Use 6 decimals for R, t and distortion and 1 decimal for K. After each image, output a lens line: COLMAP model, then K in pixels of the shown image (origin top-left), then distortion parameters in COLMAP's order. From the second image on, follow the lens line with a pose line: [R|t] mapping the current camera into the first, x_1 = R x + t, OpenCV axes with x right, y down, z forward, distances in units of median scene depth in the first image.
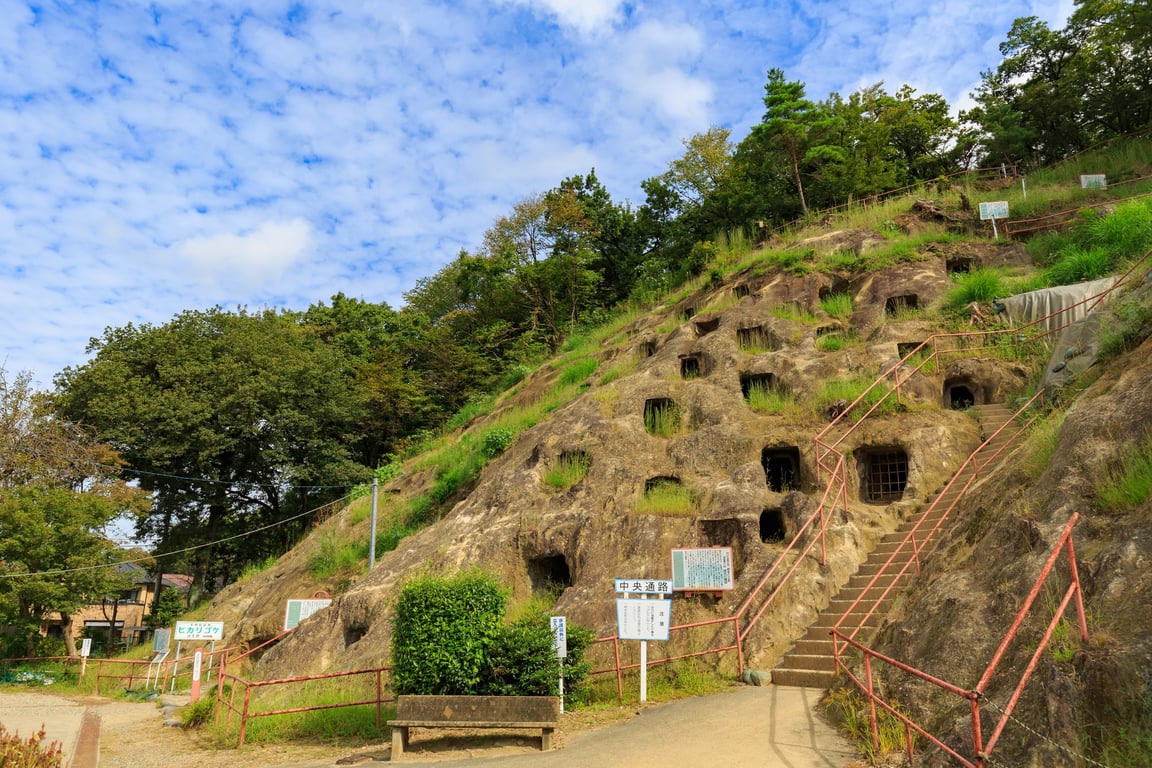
lens RADIAL K [[781.5, 0, 579.3], [0, 781.5, 387.0], [0, 0, 1]] dist [-0.002155, -0.001498]
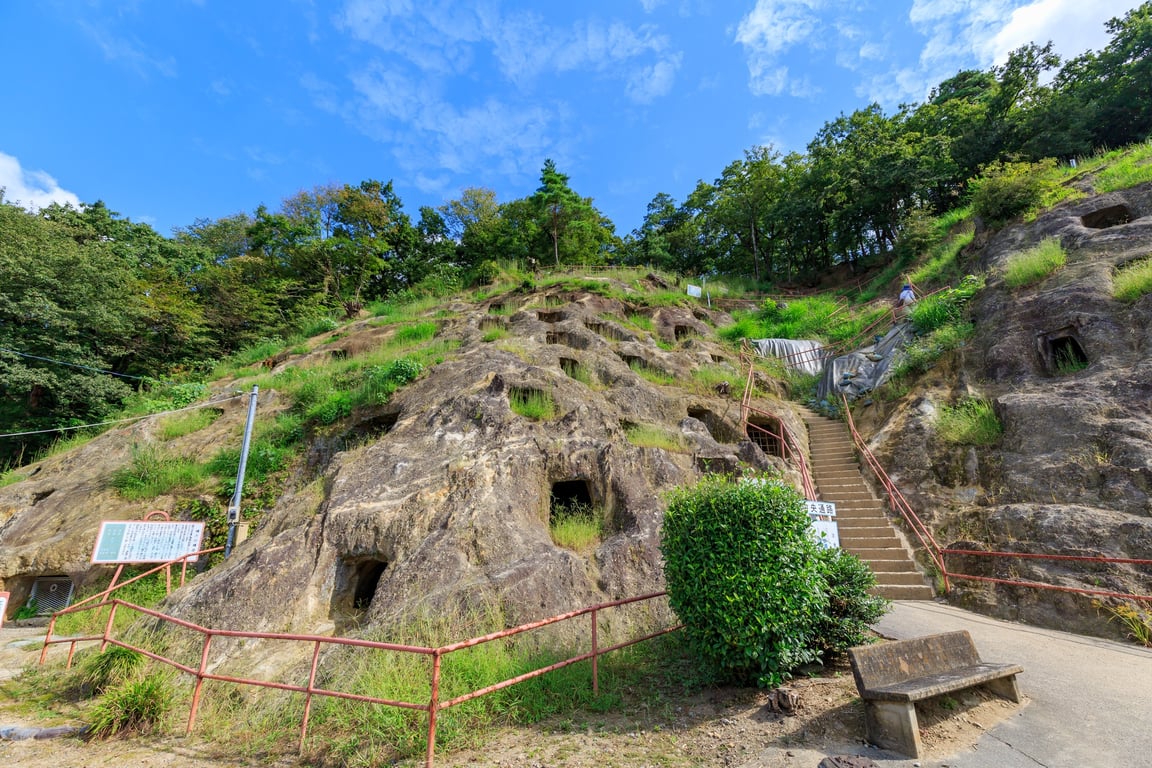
lens RADIAL K [[518.4, 0, 580.3], [0, 518.4, 383.7], [0, 0, 1]] dist [0.005106, -0.000400]
pose [[0.818082, 0.170867, 0.549132, -0.337232], [-0.159199, 0.984814, -0.069263, 0.114301], [-0.552628, -0.030759, 0.832861, 0.365245]]
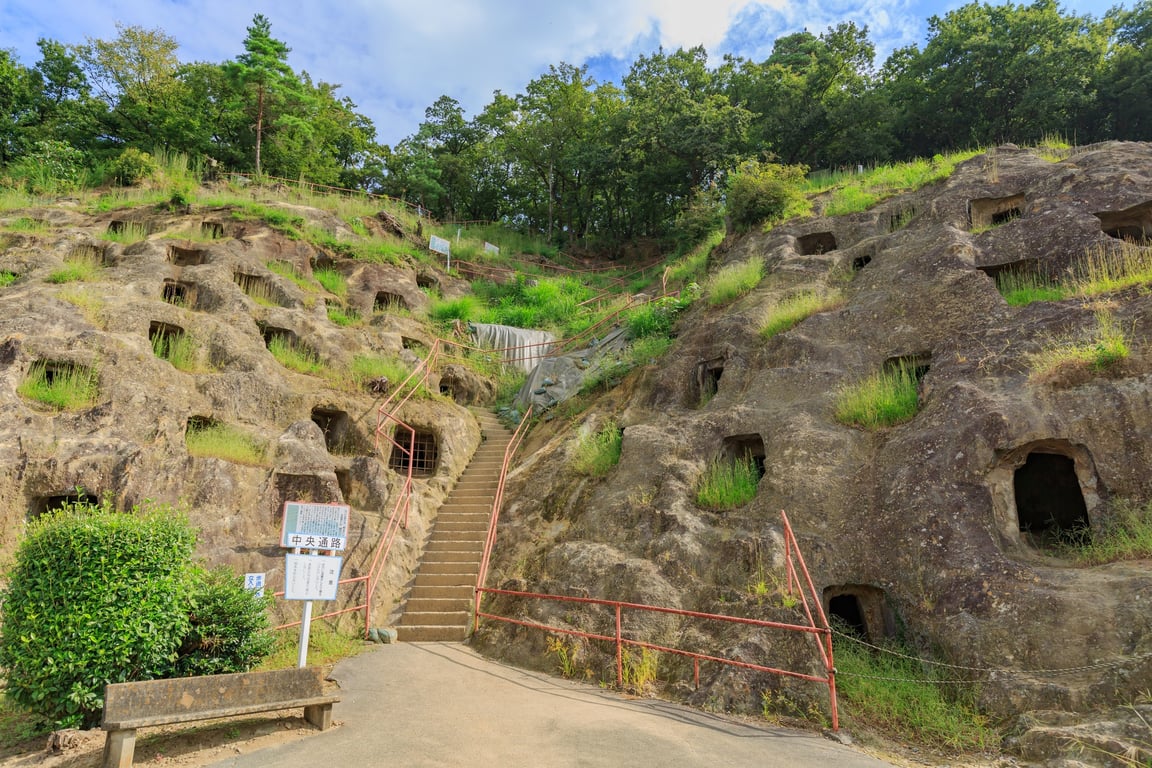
lens RADIAL K [[727.7, 0, 584.5], [0, 727.7, 385.8], [0, 0, 1]] dist [0.003815, -0.000176]
pose [[0.592696, 0.213790, 0.776534, -0.255238], [-0.233964, 0.968255, -0.087998, 0.048584], [-0.770696, -0.129525, 0.623900, 0.152208]]
